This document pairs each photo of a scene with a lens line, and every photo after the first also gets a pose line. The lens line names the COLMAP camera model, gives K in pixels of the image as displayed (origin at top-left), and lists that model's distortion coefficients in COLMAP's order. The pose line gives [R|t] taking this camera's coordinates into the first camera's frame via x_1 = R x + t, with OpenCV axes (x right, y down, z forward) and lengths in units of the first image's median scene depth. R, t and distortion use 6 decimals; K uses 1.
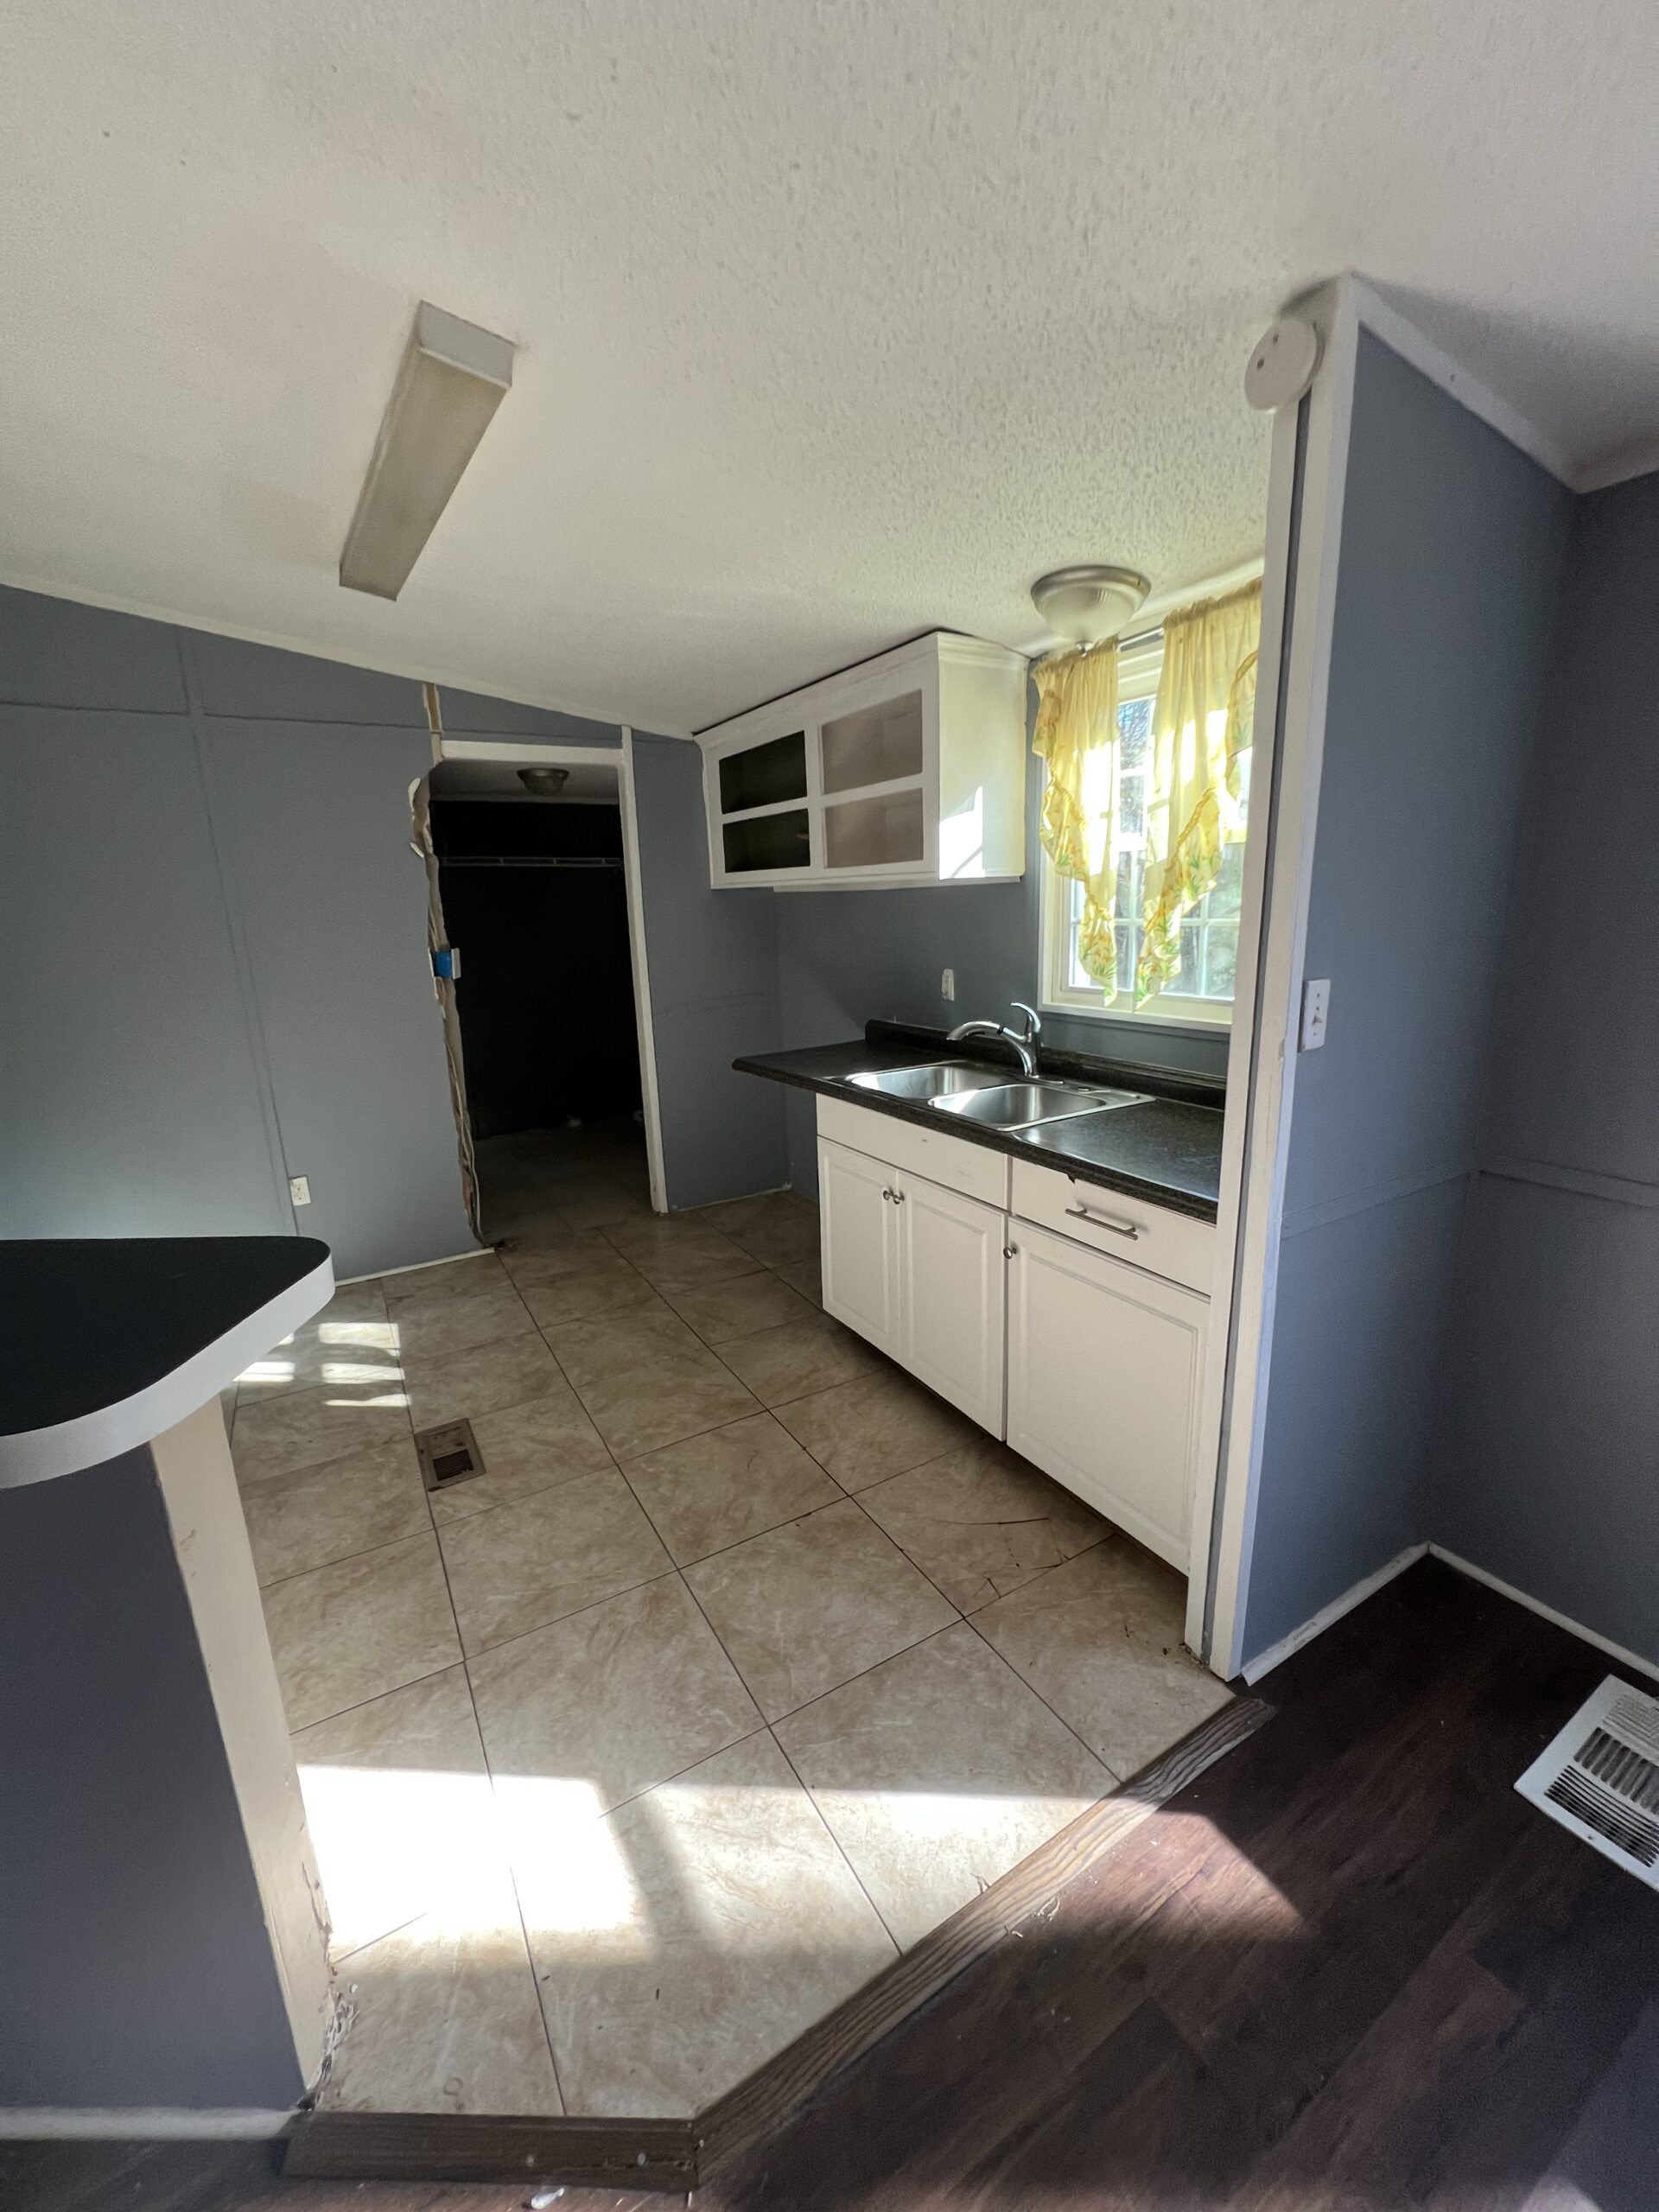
lens RADIAL K [[885.7, 0, 845.7], [0, 885.7, 1098.8], [0, 0, 1]] dist [-0.000993, -0.000235]
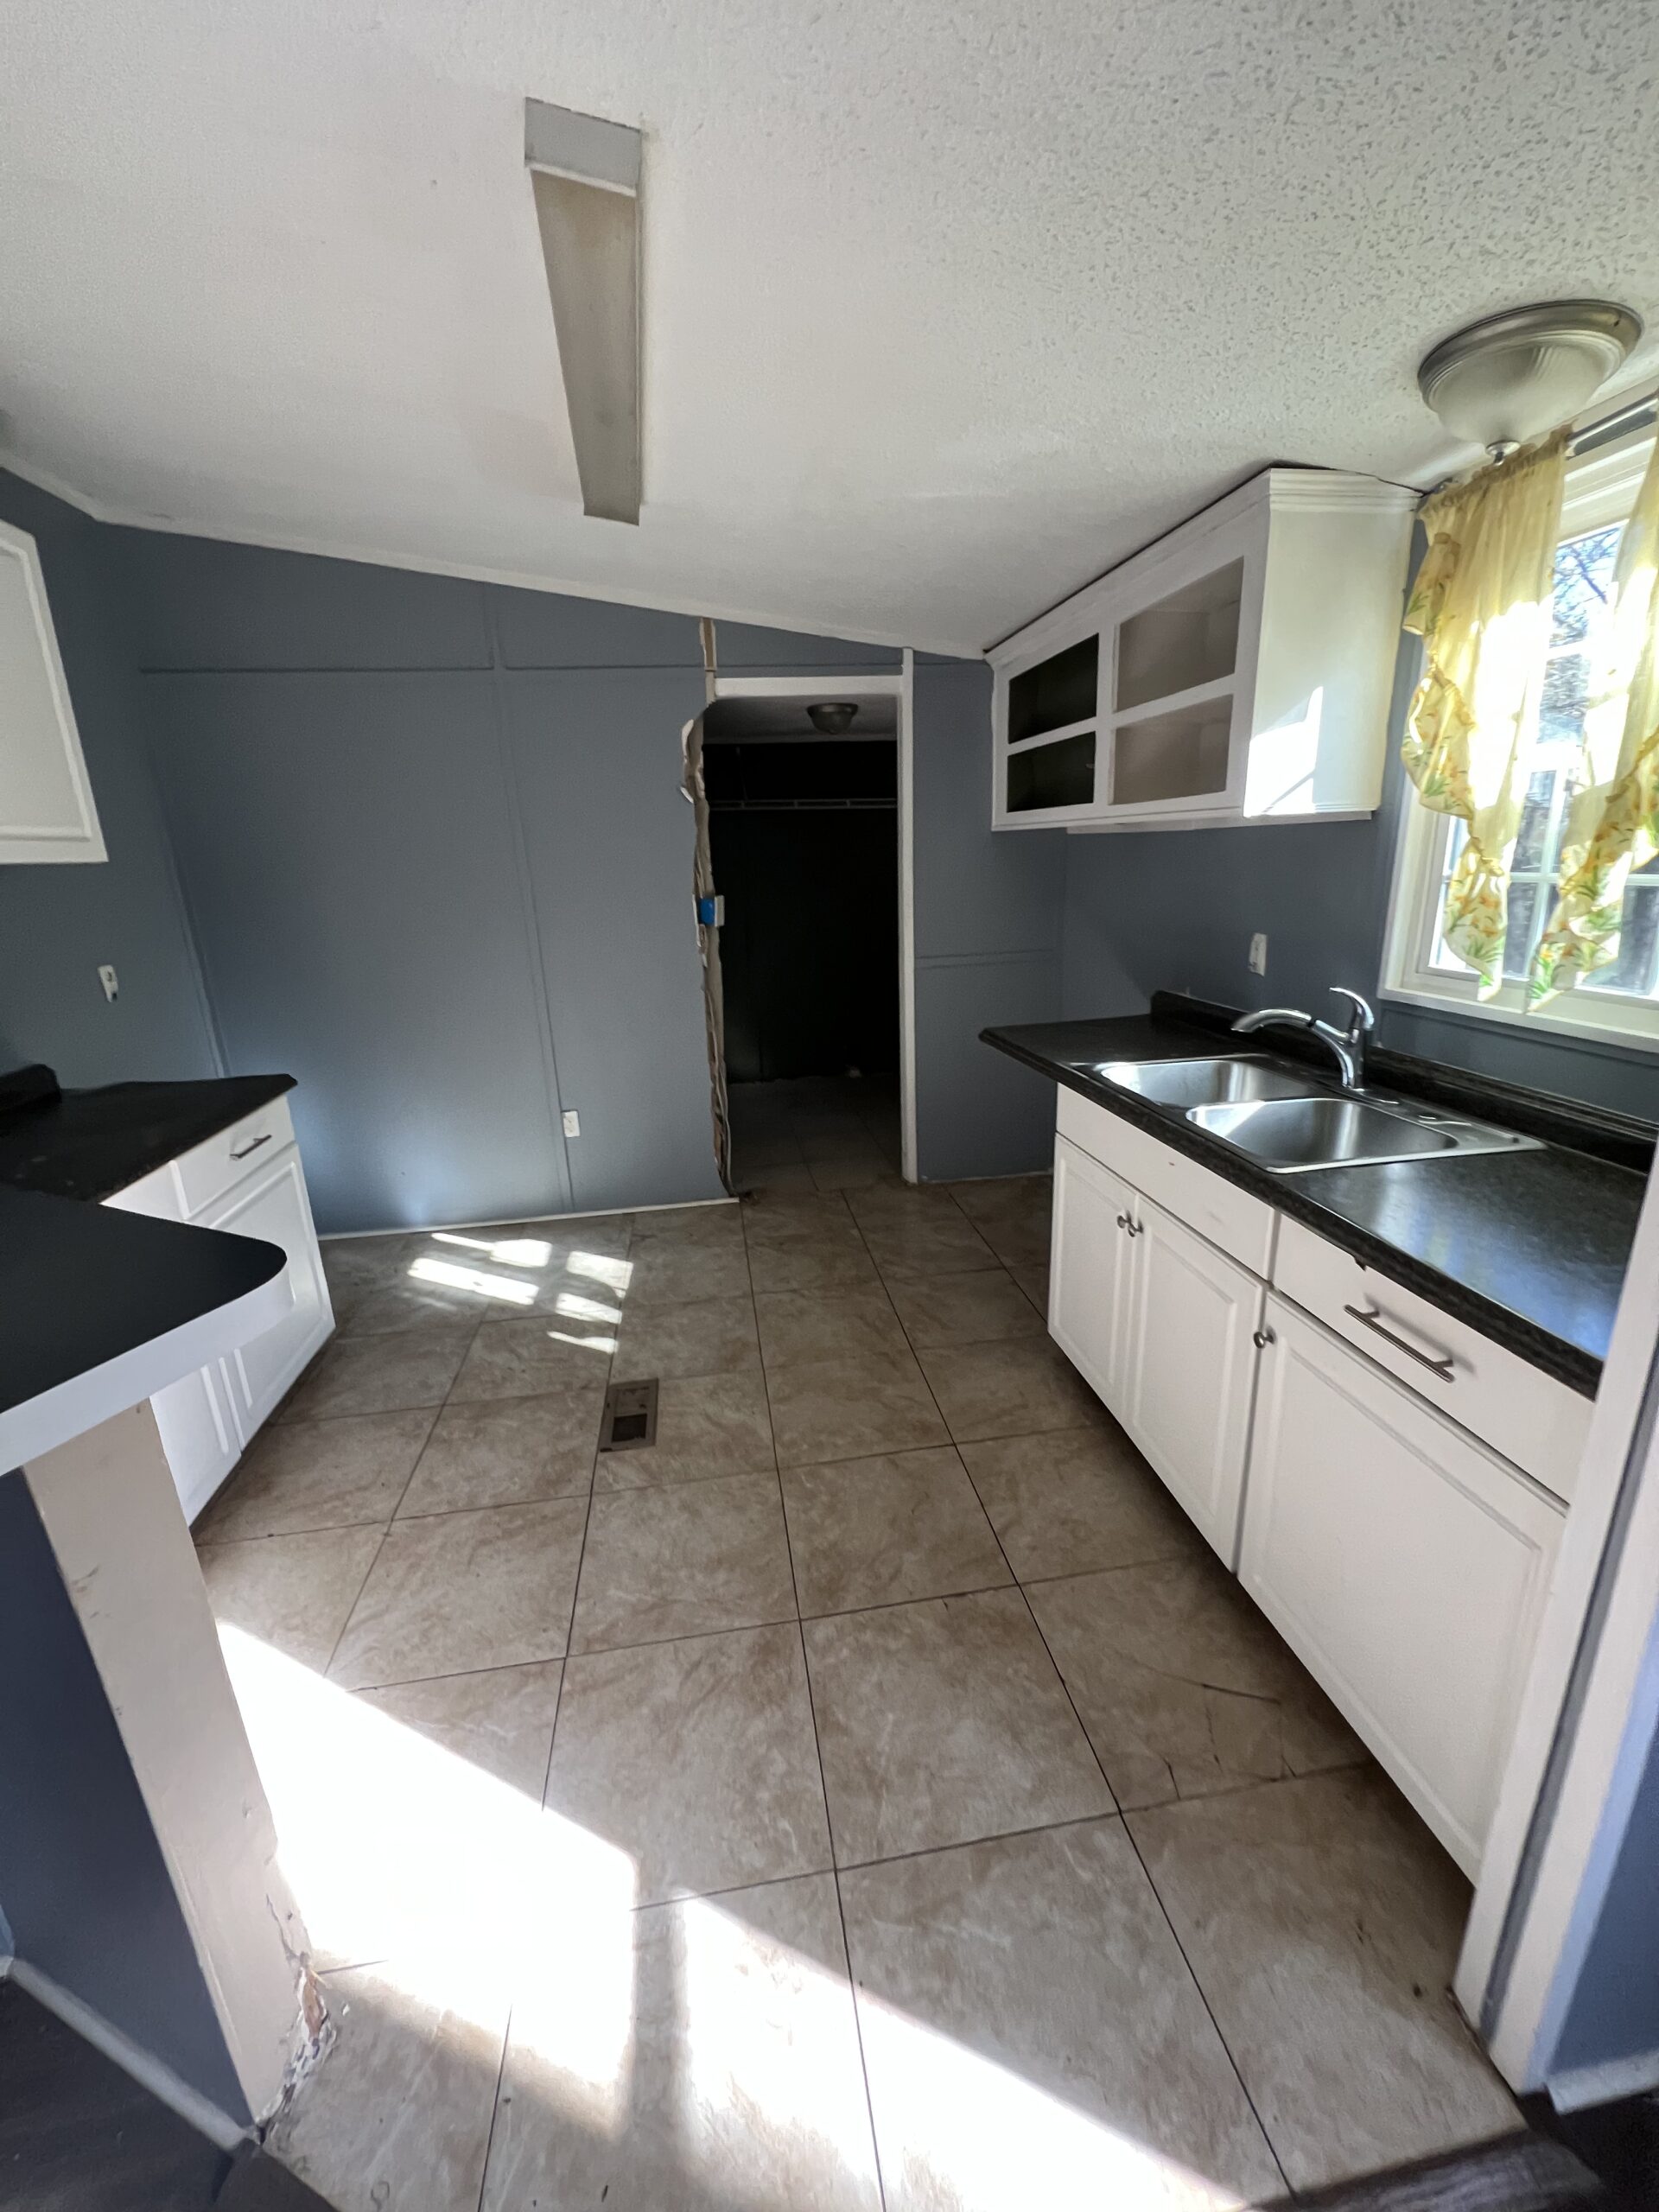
lens RADIAL K [[885.7, 0, 840.1], [0, 885.7, 1100.7], [0, 0, 1]] dist [-0.000993, -0.000235]
pose [[0.925672, 0.101589, -0.364432, 0.100854], [-0.077662, 0.993784, 0.079764, -0.048557], [0.370270, -0.045533, 0.927808, 0.189581]]
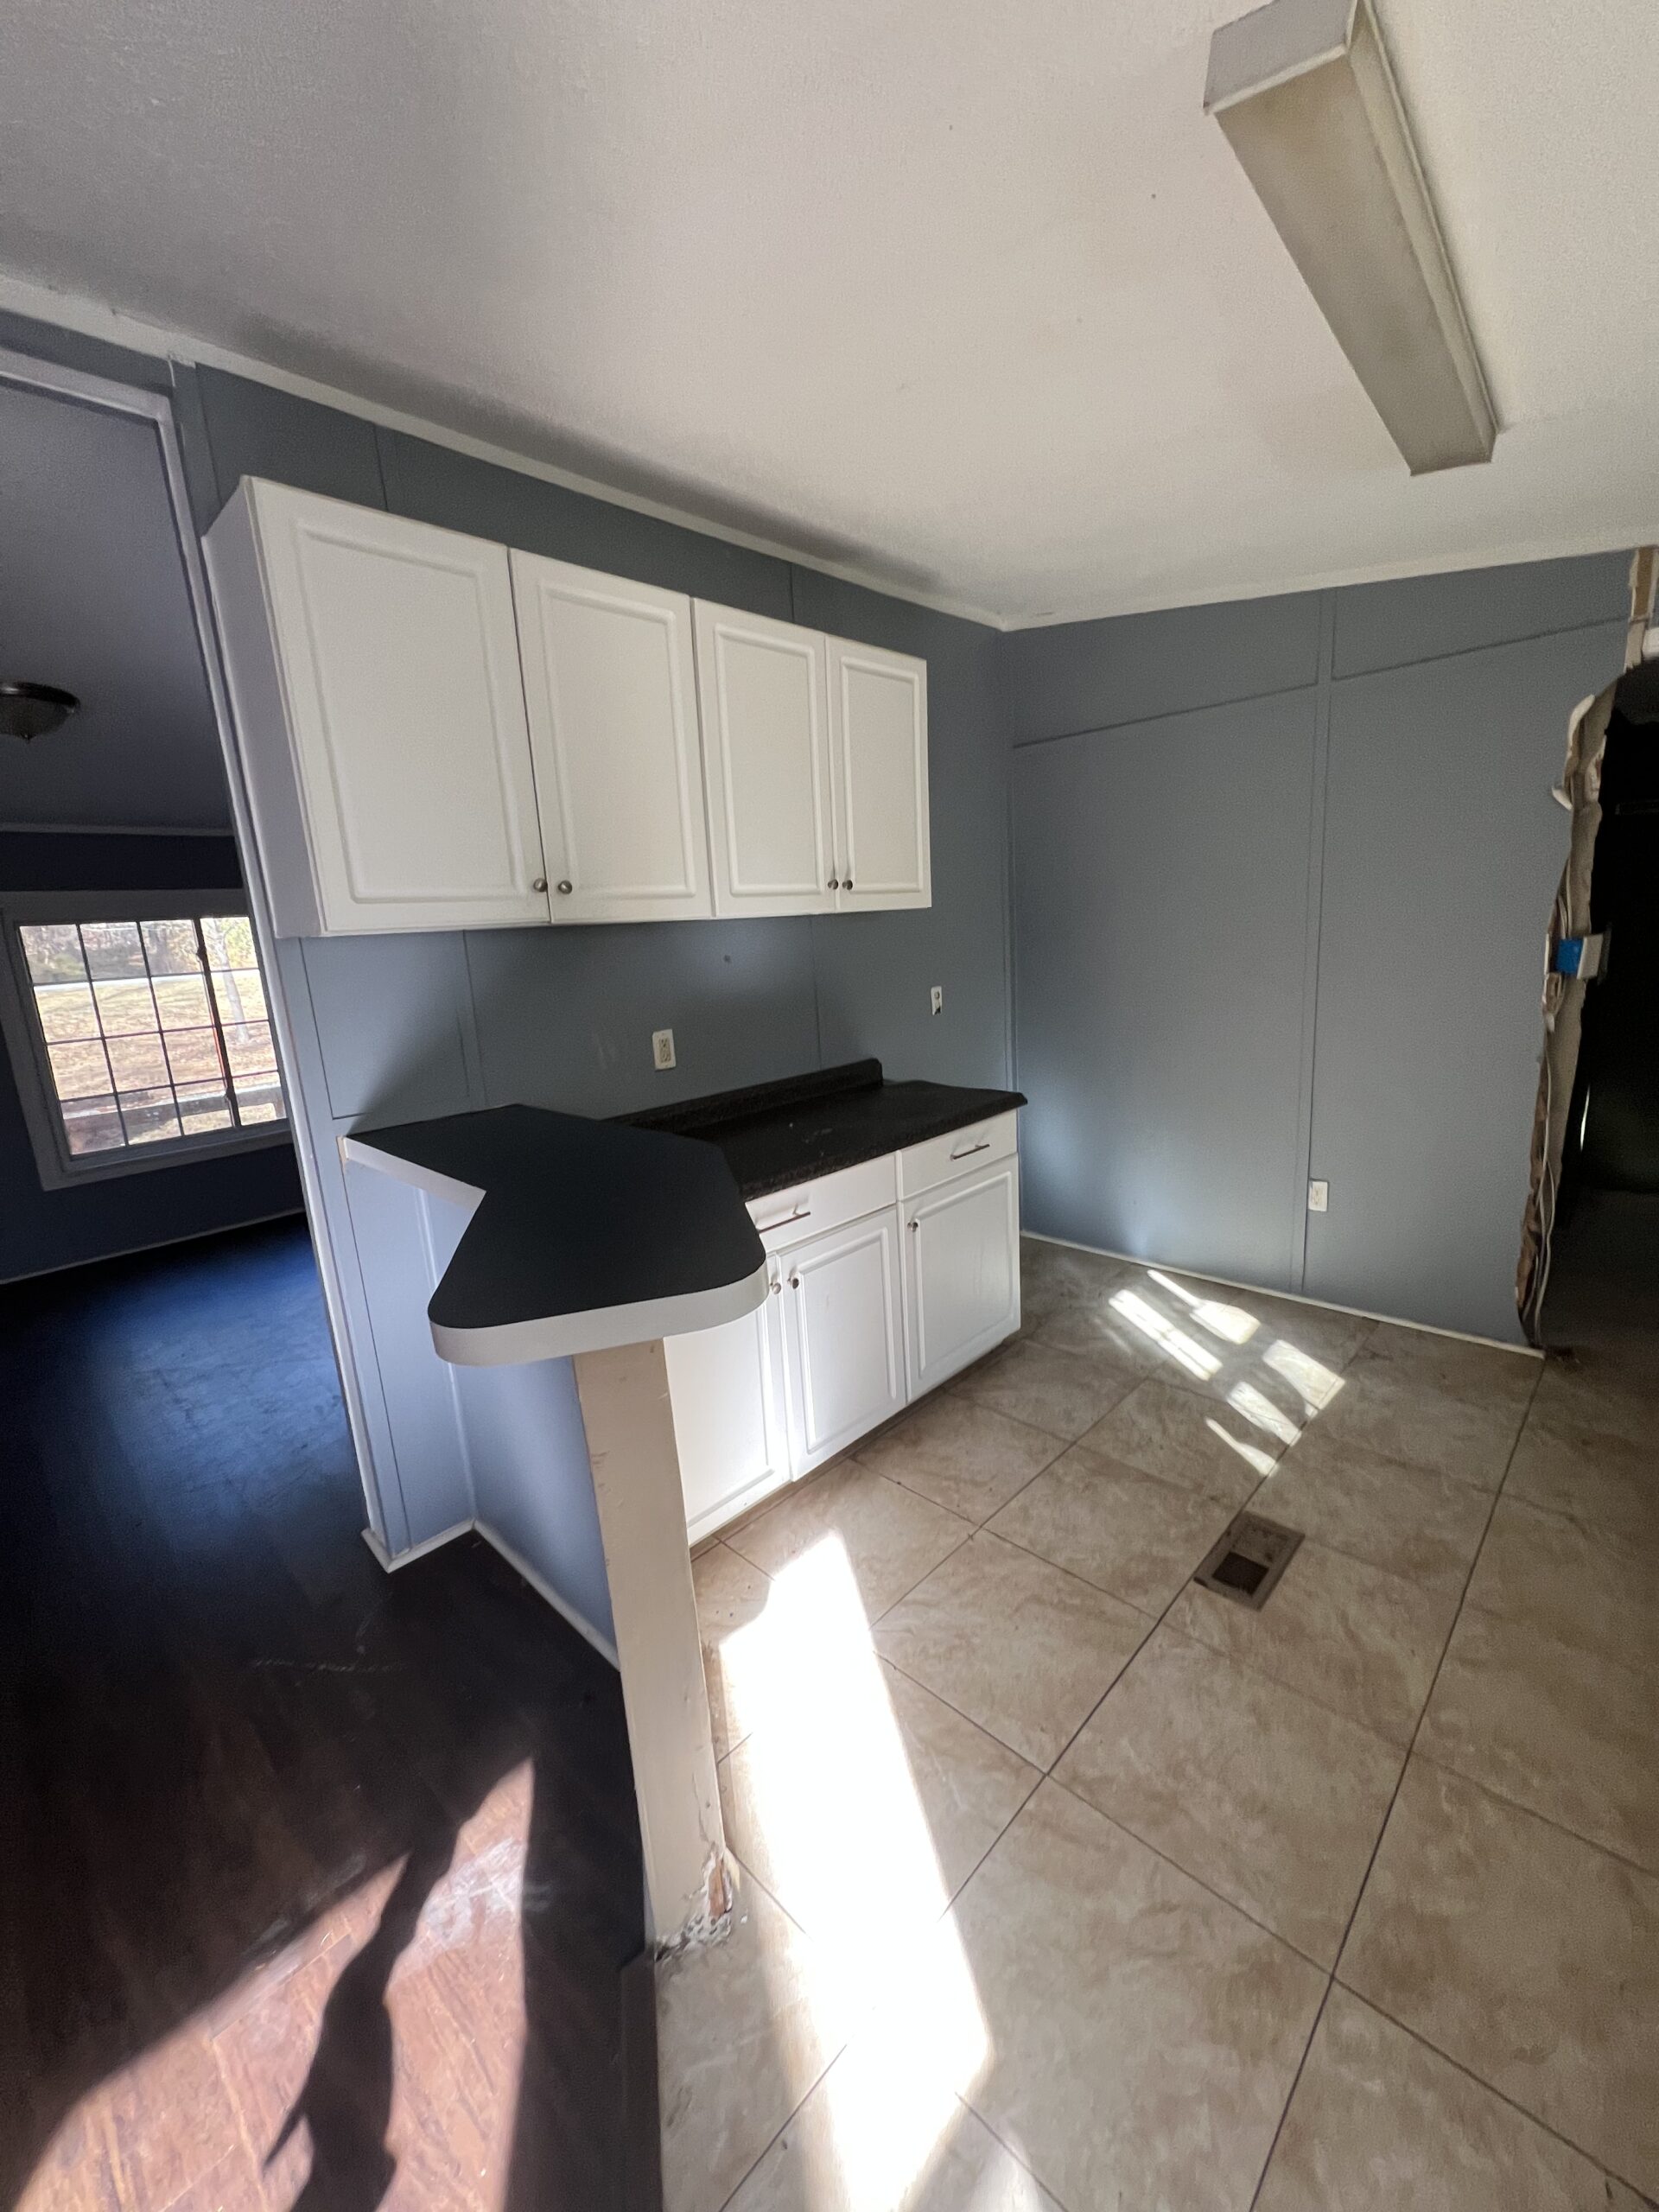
lens RADIAL K [[885.7, 0, 830.4], [0, 885.7, 1097.8], [0, 0, 1]] dist [-0.000993, -0.000235]
pose [[0.243952, 0.206188, -0.947615, 0.159053], [-0.161990, 0.972072, 0.169807, -0.098707], [0.956162, 0.112079, 0.270540, 0.370086]]
